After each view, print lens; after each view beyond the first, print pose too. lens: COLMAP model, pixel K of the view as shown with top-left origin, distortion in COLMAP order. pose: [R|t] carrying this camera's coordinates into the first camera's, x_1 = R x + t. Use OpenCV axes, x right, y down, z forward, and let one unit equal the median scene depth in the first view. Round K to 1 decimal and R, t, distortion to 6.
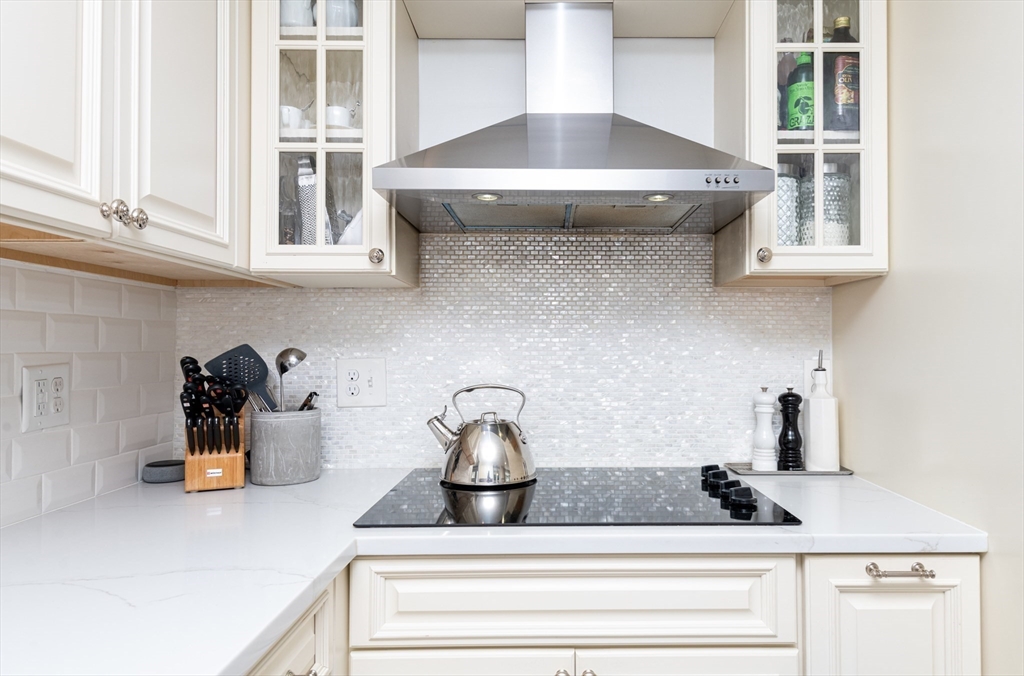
lens RADIAL K [[709.6, 0, 512.0], [0, 709.6, 338.0], [0, 0, 1]] dist [0.003818, 0.000919]
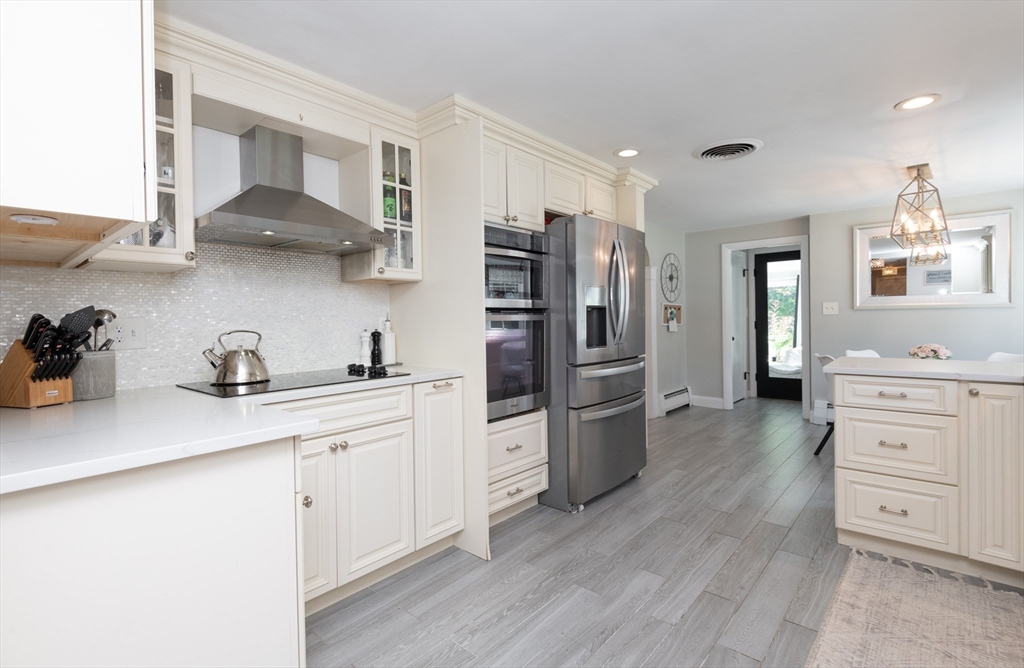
lens RADIAL K [[471.8, 0, 515.1], [0, 471.8, 323.0], [0, 0, 1]] dist [-0.001101, -0.000189]
pose [[0.654328, -0.016686, 0.756027, -0.515610], [0.004359, 0.999823, 0.018295, 0.030304], [-0.756198, -0.008676, 0.654285, -0.349156]]
